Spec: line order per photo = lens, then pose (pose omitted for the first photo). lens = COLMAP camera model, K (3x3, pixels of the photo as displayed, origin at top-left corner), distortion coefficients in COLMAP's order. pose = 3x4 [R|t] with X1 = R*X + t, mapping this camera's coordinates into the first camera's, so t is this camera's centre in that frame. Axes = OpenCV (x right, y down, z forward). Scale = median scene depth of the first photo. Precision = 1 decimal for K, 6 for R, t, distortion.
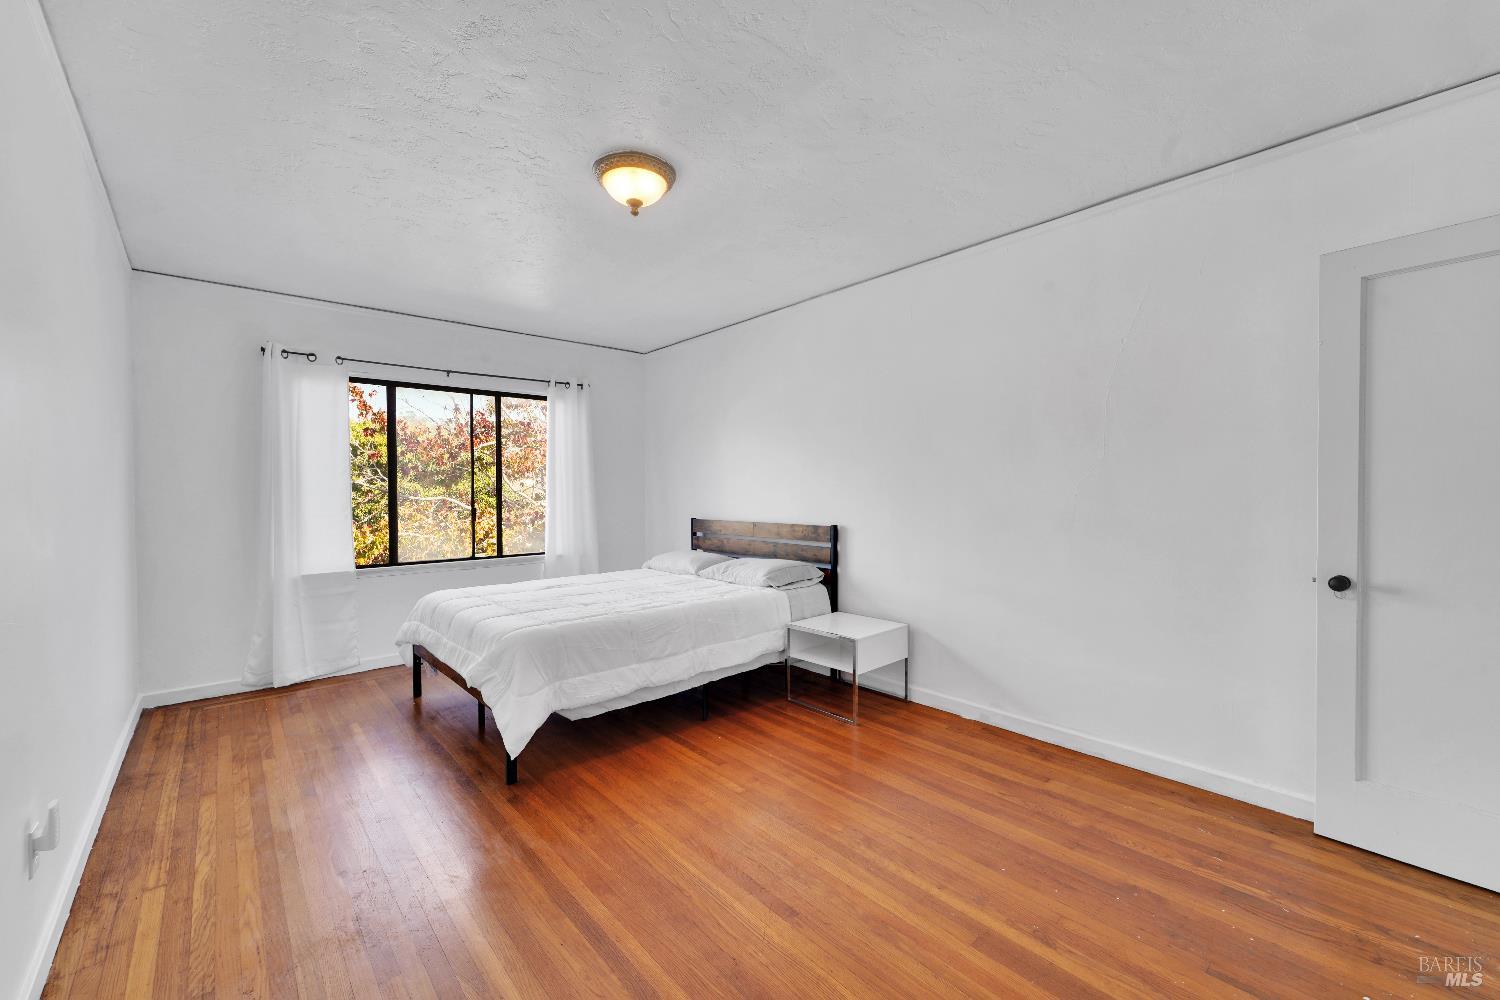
lens RADIAL K [[603.5, 0, 747.4], [0, 603.5, 499.3], [0, 0, 1]] dist [0.001128, -0.000095]
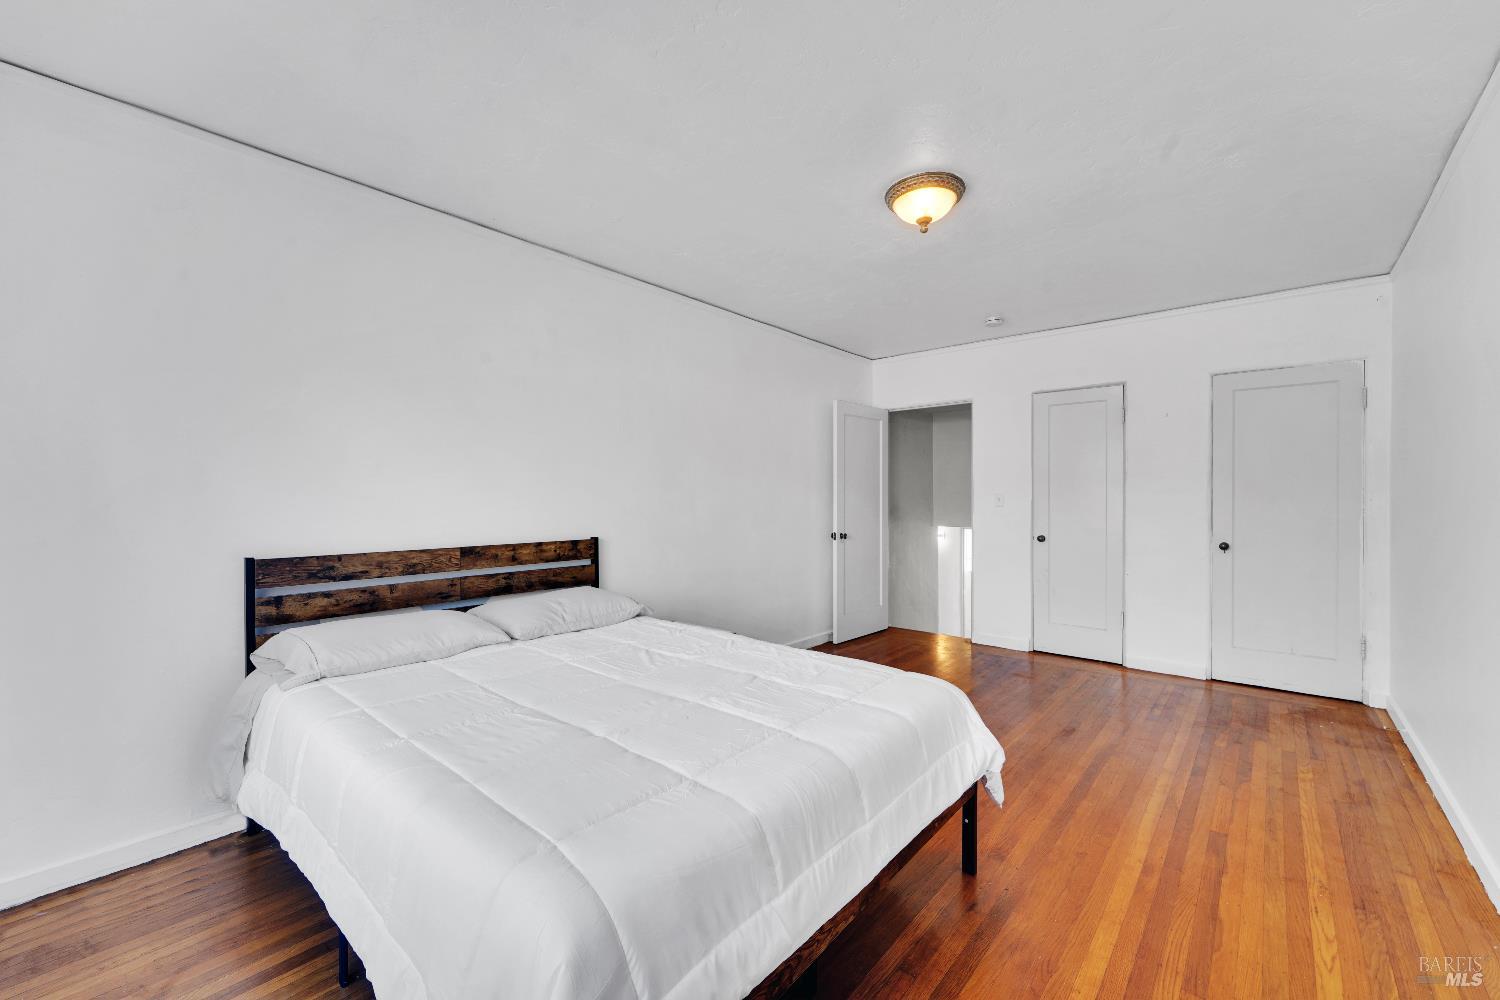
lens RADIAL K [[603.5, 0, 747.1], [0, 603.5, 498.5], [0, 0, 1]] dist [0.001128, -0.000095]
pose [[-0.138589, -0.002208, 0.990348, -0.701175], [0.008940, 0.999954, 0.003480, -0.013039], [-0.990310, 0.009336, -0.138563, 0.865168]]
